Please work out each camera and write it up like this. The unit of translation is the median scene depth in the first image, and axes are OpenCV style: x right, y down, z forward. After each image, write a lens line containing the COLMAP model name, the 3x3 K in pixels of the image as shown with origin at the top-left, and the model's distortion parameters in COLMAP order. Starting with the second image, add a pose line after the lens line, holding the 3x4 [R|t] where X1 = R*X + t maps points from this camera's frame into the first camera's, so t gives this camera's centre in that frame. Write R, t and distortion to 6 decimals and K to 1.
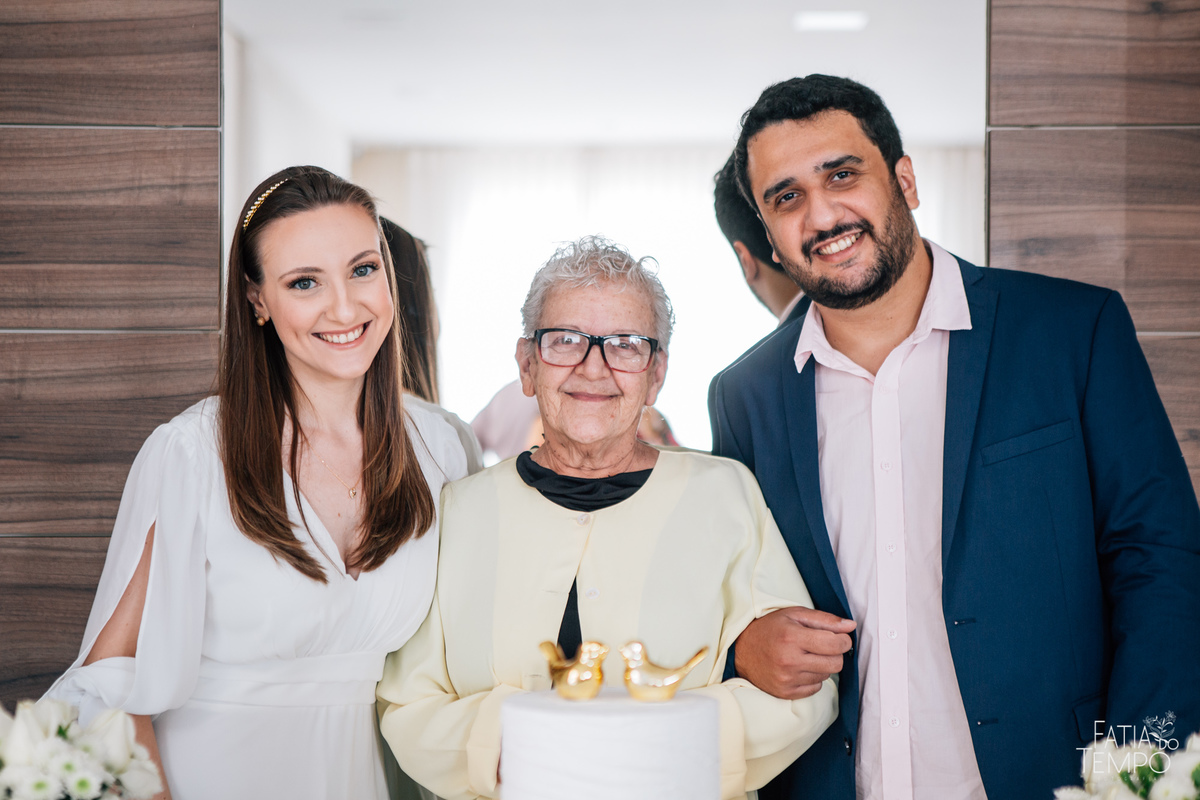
lens RADIAL K [[2394.7, 0, 600.2], [0, 2394.7, 401.9], [0, 0, 1]] dist [0.276301, 0.000000]
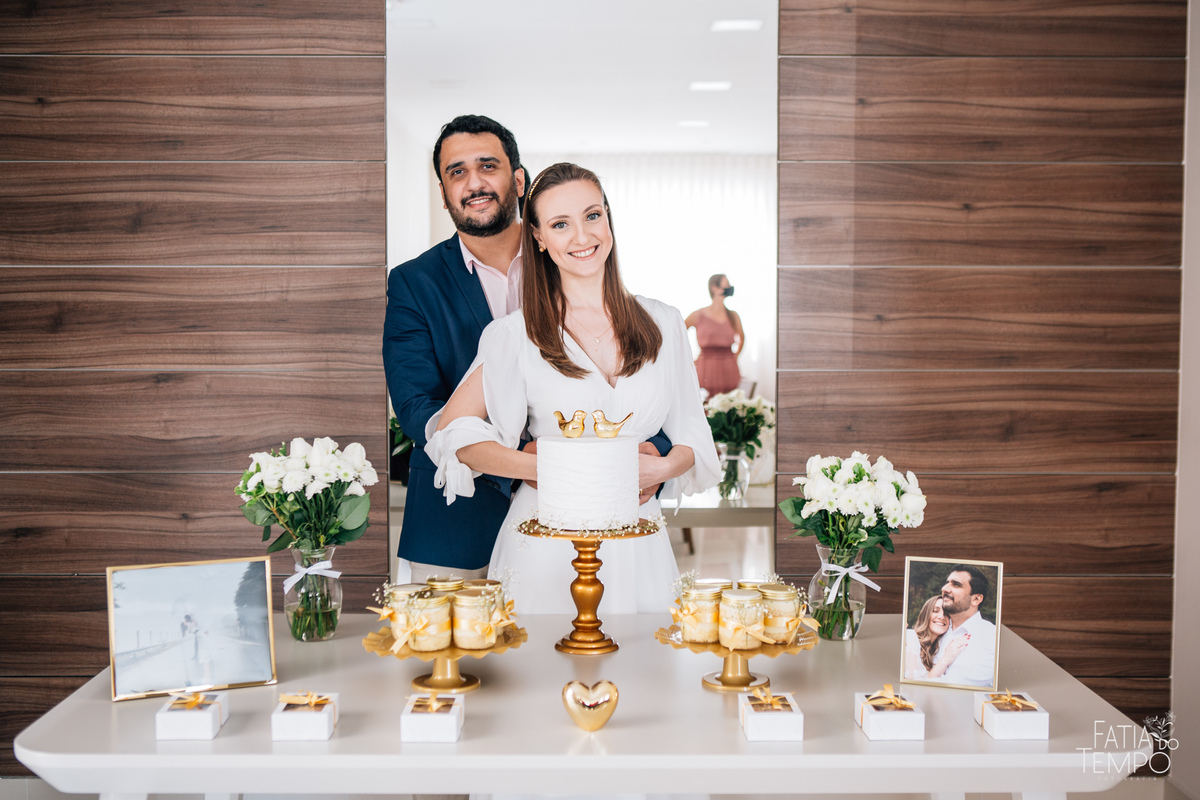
lens RADIAL K [[1532.2, 0, 609.1], [0, 1532.2, 393.6], [0, 0, 1]] dist [0.000419, 0.000000]
pose [[0.999780, -0.003506, 0.020665, -0.003167], [0.002388, 0.998544, 0.053886, 0.007556], [-0.020824, -0.053825, 0.998333, -0.248202]]
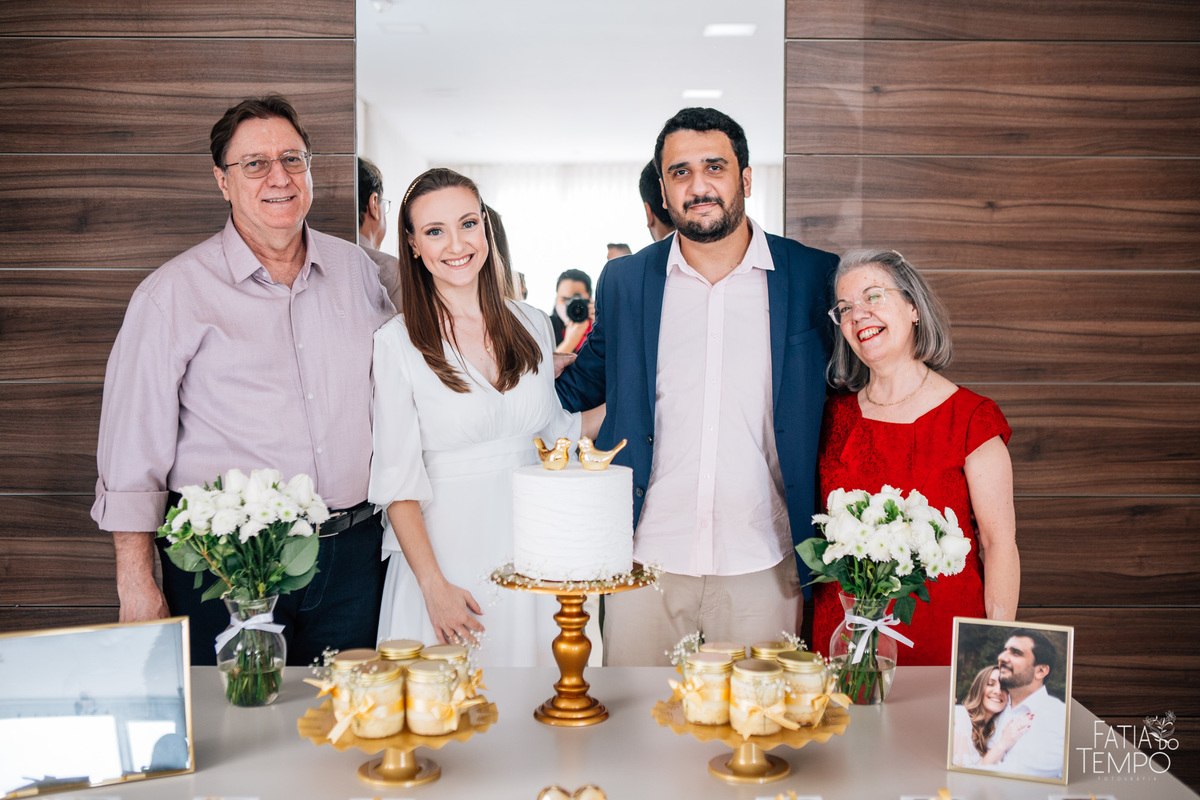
lens RADIAL K [[1388.6, 0, 601.3], [0, 1388.6, 393.4], [0, 0, 1]] dist [0.001653, 0.000000]
pose [[0.999813, -0.002444, 0.019191, 0.004179], [0.001332, 0.998331, 0.057734, 0.003567], [-0.019300, -0.057697, 0.998148, -0.034400]]
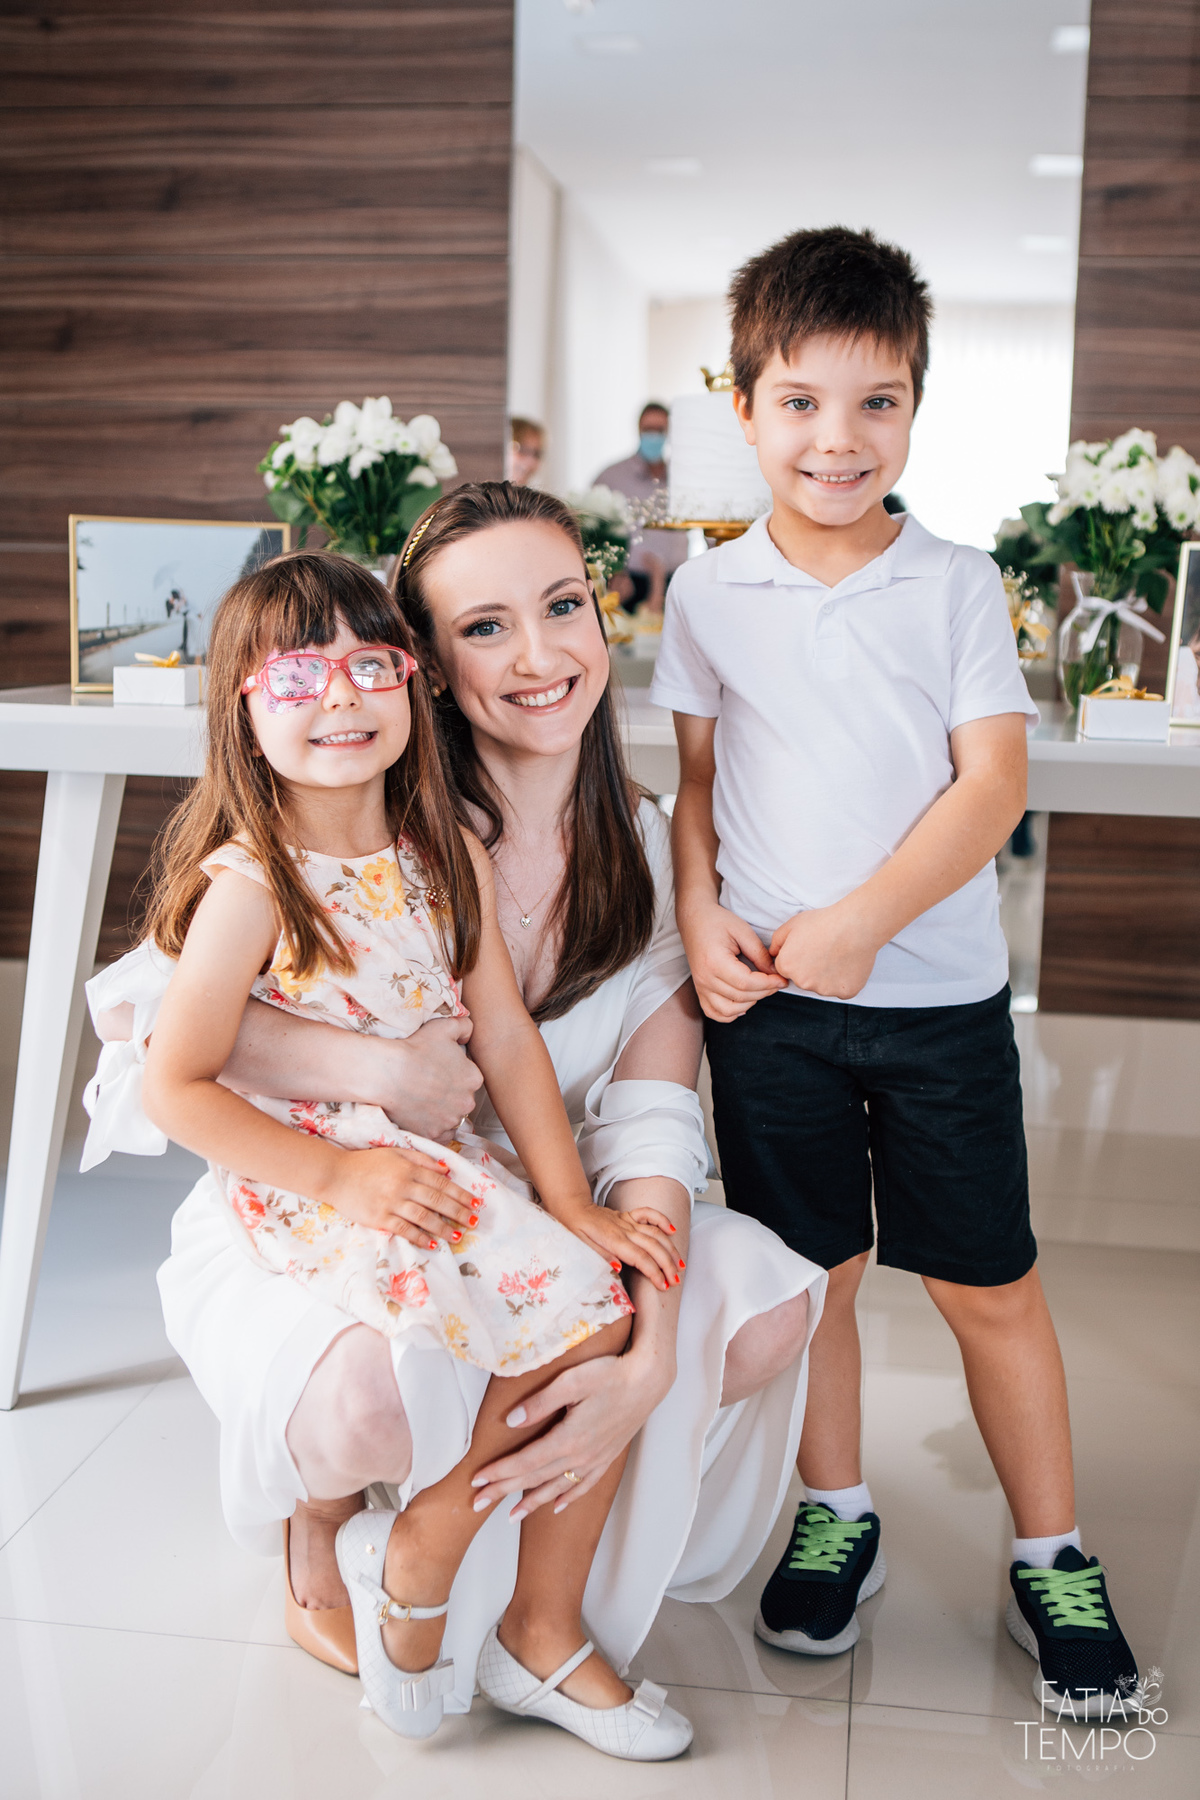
lens RADIAL K [[2224.3, 0, 615.5], [0, 2224.3, 962.3], [0, 0, 1]] dist [-0.010958, 0.000000]
pose [[0.991075, 0.038308, -0.127682, 0.079554], [-0.020644, 0.990370, 0.136897, 0.194265], [0.131697, -0.133040, 0.982322, -0.291859]]
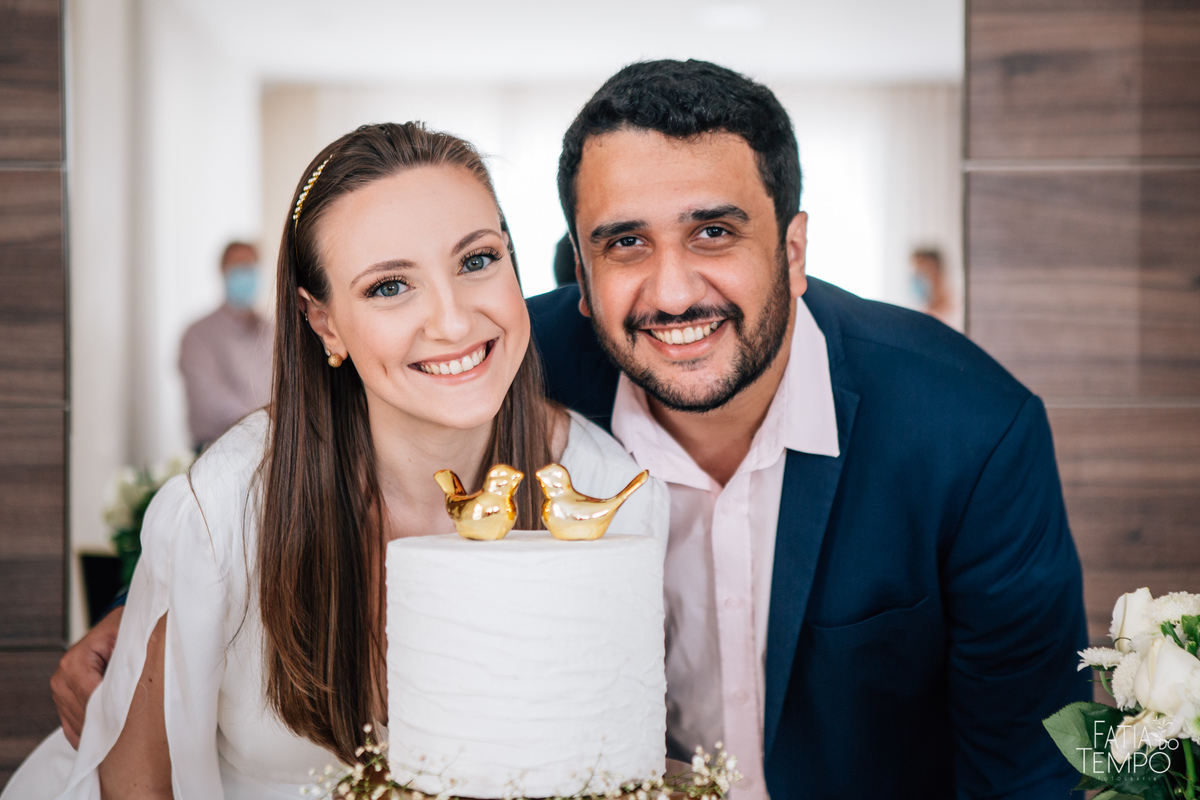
lens RADIAL K [[2394.7, 0, 607.3], [0, 2394.7, 401.5], [0, 0, 1]] dist [0.276301, 0.000000]
pose [[0.999456, -0.008539, 0.031859, 0.004609], [0.008445, 0.999960, 0.003078, 0.052152], [-0.031884, -0.002807, 0.999488, 0.144815]]
